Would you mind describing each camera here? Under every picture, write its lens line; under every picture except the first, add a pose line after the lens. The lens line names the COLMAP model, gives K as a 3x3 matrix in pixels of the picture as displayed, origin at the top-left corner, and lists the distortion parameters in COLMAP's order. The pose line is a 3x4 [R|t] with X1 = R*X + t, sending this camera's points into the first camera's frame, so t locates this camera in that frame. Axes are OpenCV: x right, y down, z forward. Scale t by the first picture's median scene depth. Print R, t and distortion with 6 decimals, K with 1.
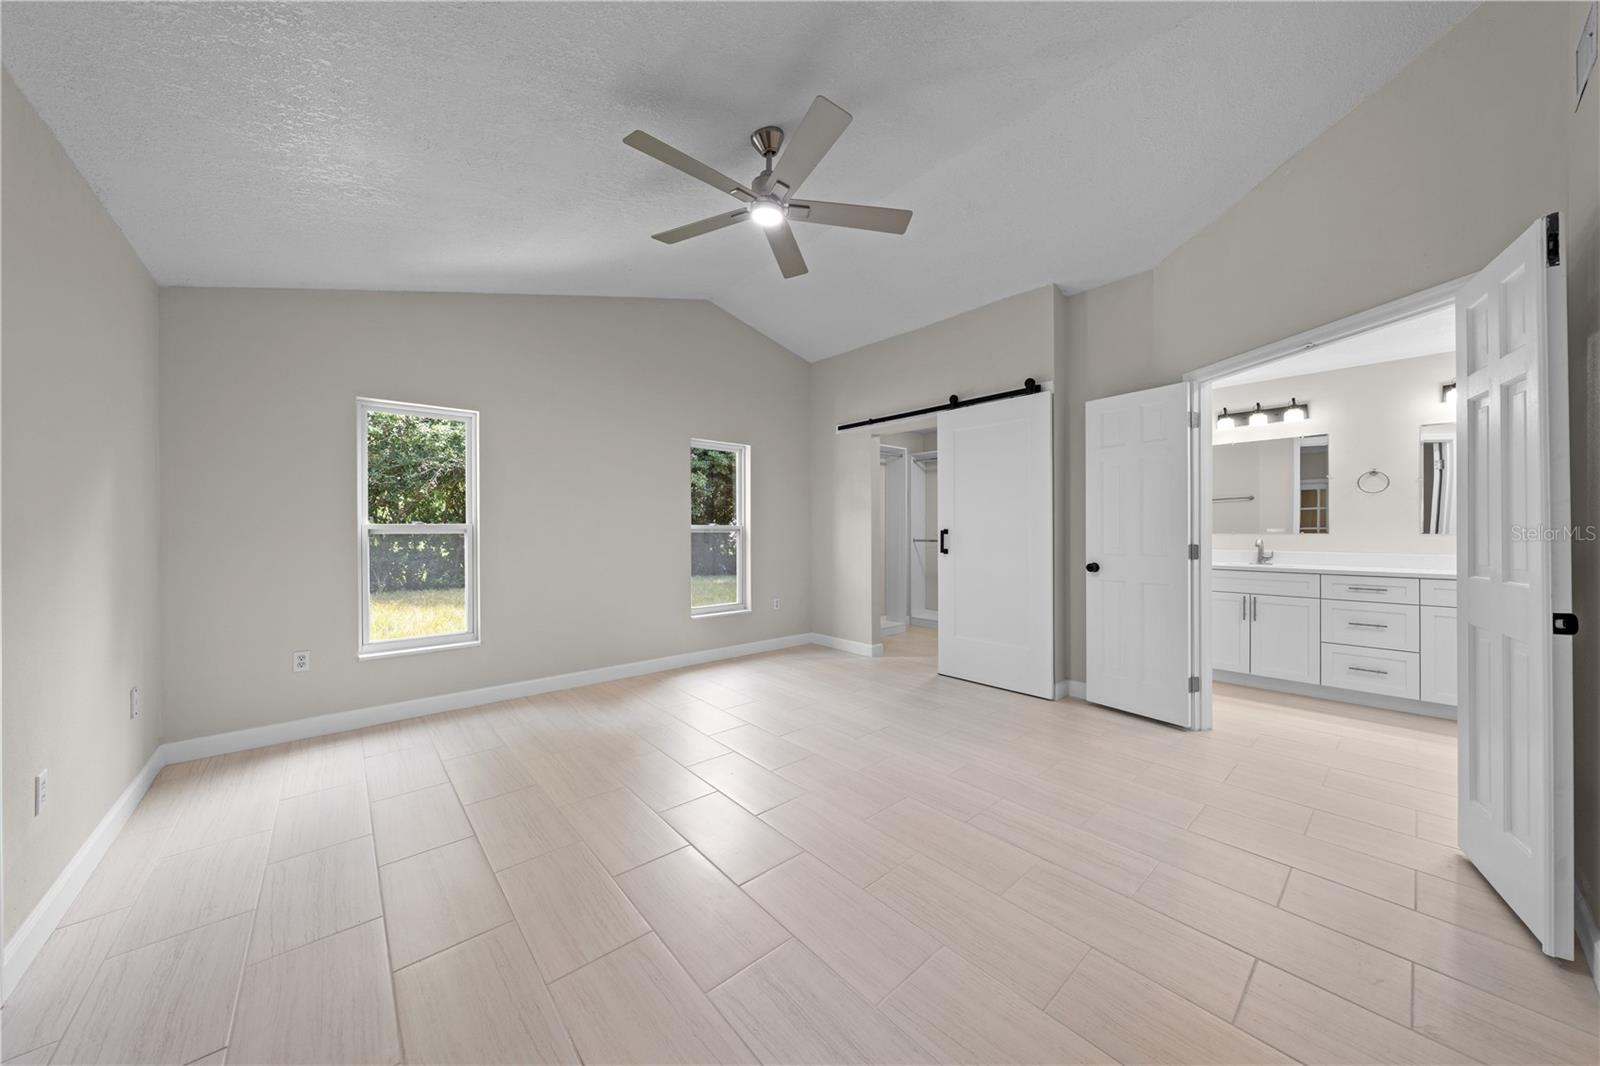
lens RADIAL K [[544.2, 0, 802.9], [0, 544.2, 535.2], [0, 0, 1]] dist [-0.005754, 0.001015]
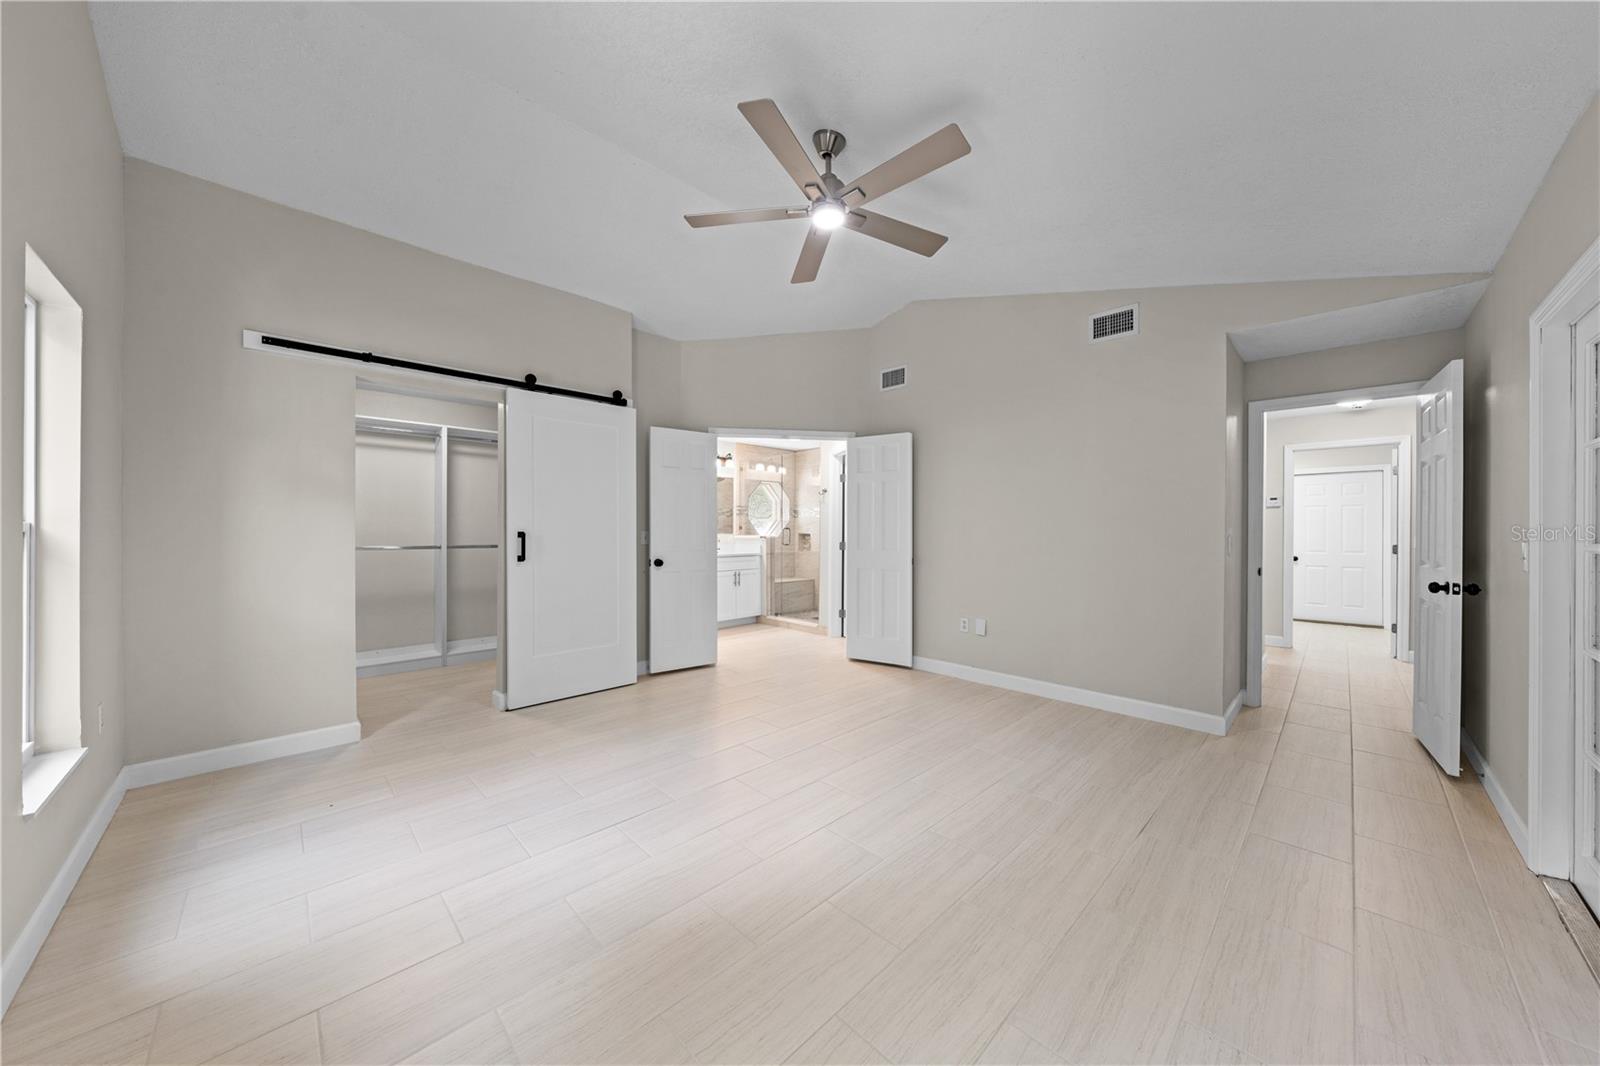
lens RADIAL K [[544.2, 0, 803.5], [0, 544.2, 530.3], [0, 0, 1]] dist [-0.005754, 0.001015]
pose [[-0.066350, 0.003916, 0.997789, -0.707520], [0.011069, 0.999934, -0.003188, -0.006082], [-0.997735, 0.010833, -0.066389, 0.742654]]
